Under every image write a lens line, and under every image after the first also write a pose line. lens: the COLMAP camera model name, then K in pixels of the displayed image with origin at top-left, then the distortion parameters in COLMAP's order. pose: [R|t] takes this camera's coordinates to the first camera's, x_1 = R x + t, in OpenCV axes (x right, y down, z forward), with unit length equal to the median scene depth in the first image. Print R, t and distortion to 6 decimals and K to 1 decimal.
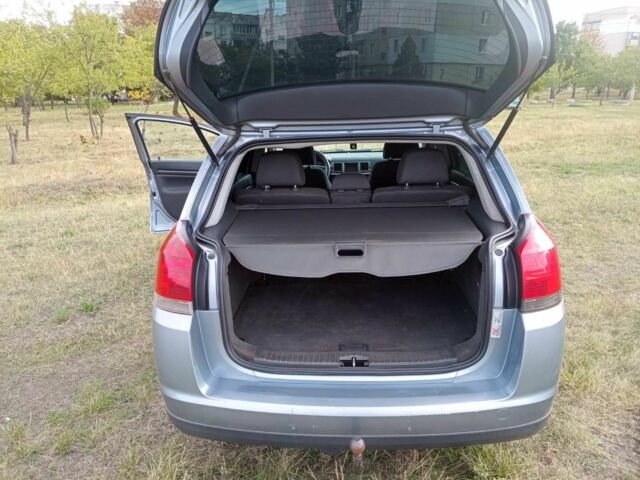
lens RADIAL K [[487.6, 0, 330.9], [0, 487.6, 240.9], [0, 0, 1]] dist [0.001511, -0.007064]
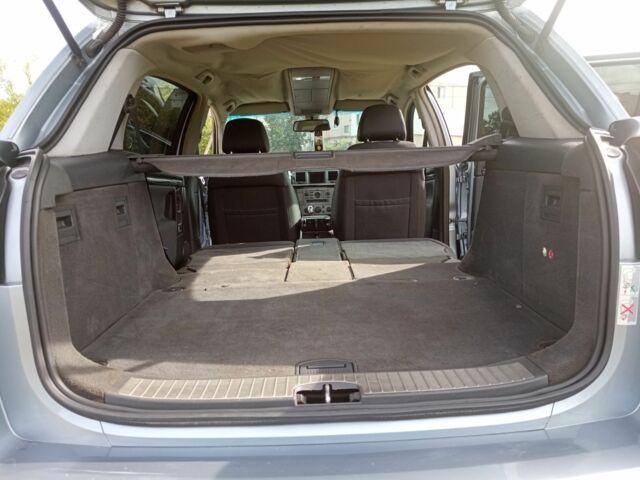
lens RADIAL K [[487.6, 0, 330.9], [0, 487.6, 240.9], [0, 0, 1]] dist [0.001511, -0.007064]
pose [[0.997612, -0.017943, 0.066696, 0.018433], [0.027426, 0.989184, -0.144095, 0.143640], [-0.063389, 0.145581, 0.987314, 0.437360]]
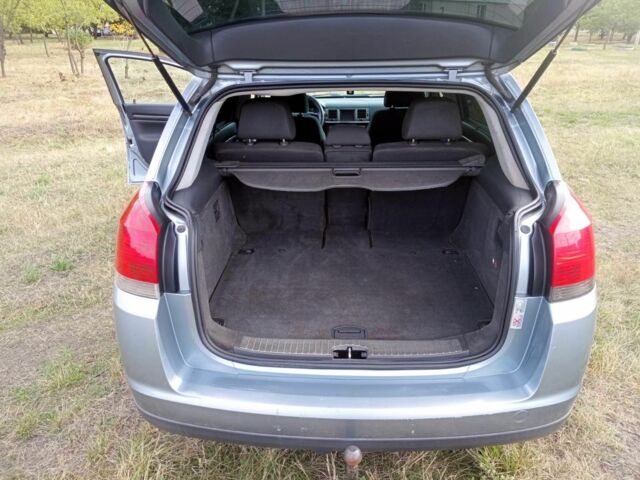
lens RADIAL K [[487.6, 0, 330.9], [0, 487.6, 240.9], [0, 0, 1]] dist [0.001511, -0.007064]
pose [[0.999791, 0.012115, 0.016450, -0.002182], [-0.013881, 0.993625, 0.111880, -0.036989], [-0.014989, -0.112085, 0.993586, 0.138576]]
